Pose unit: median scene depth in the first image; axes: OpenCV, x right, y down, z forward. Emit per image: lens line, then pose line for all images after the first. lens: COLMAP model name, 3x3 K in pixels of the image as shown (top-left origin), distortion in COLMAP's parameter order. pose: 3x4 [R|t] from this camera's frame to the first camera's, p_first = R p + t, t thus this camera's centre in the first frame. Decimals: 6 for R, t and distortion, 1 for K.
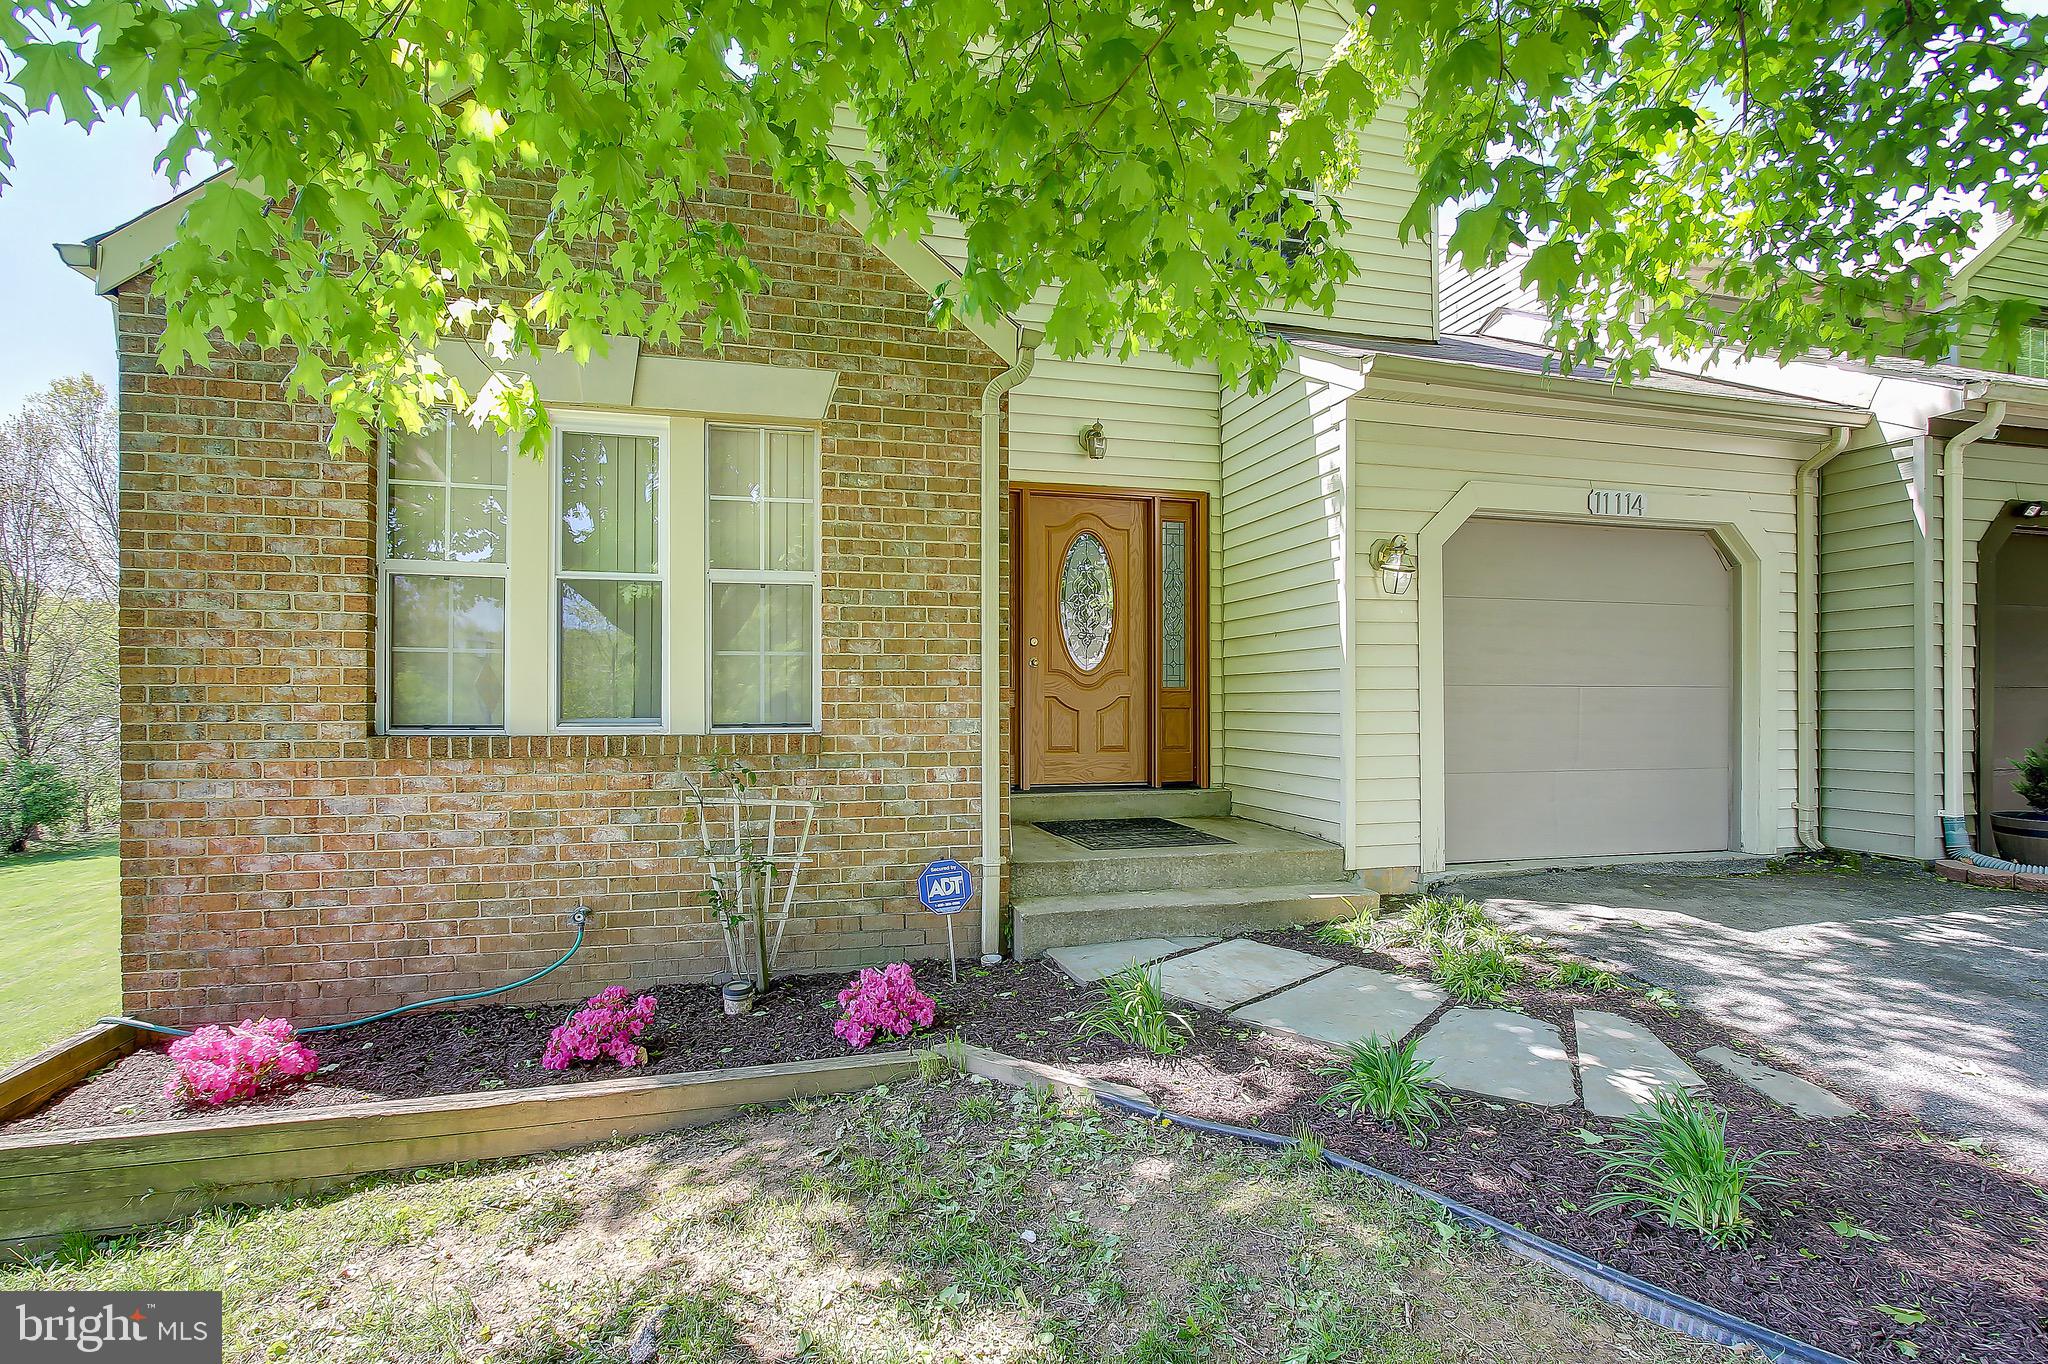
lens RADIAL K [[1011.1, 0, 1019.4], [0, 1011.1, 689.0], [0, 0, 1]] dist [-0.015336, 0.001550]
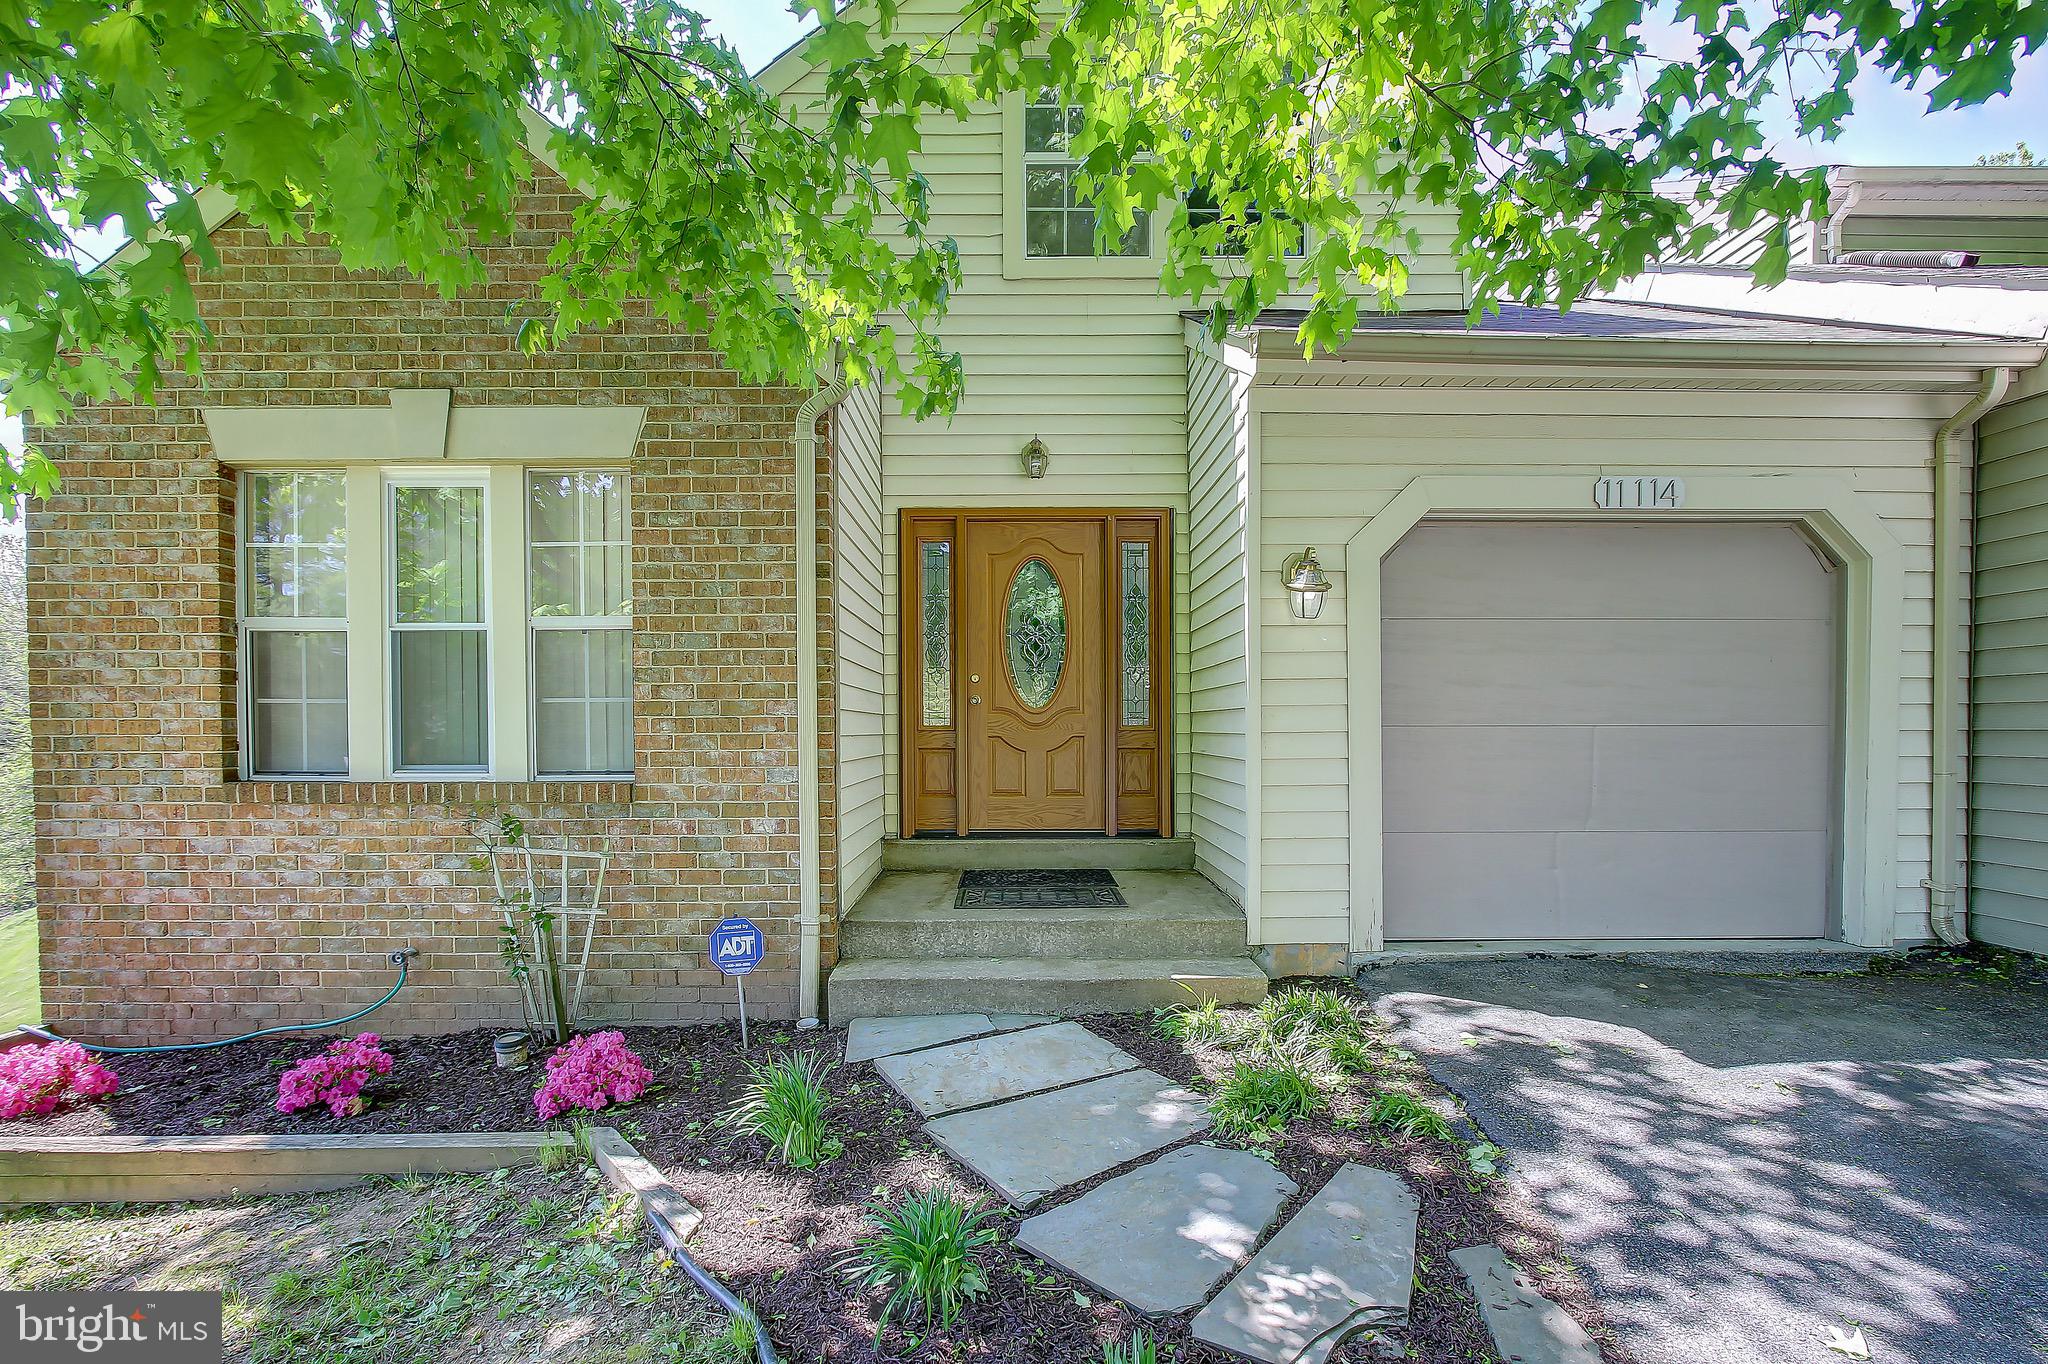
lens RADIAL K [[976.0, 0, 1028.7], [0, 976.0, 733.6], [0, 0, 1]] dist [-0.014912, 0.001160]
pose [[0.968596, 0.000269, -0.248641, 0.421304], [0.005562, 0.999726, 0.022747, -0.022556], [0.248579, -0.023416, 0.968328, 0.192687]]
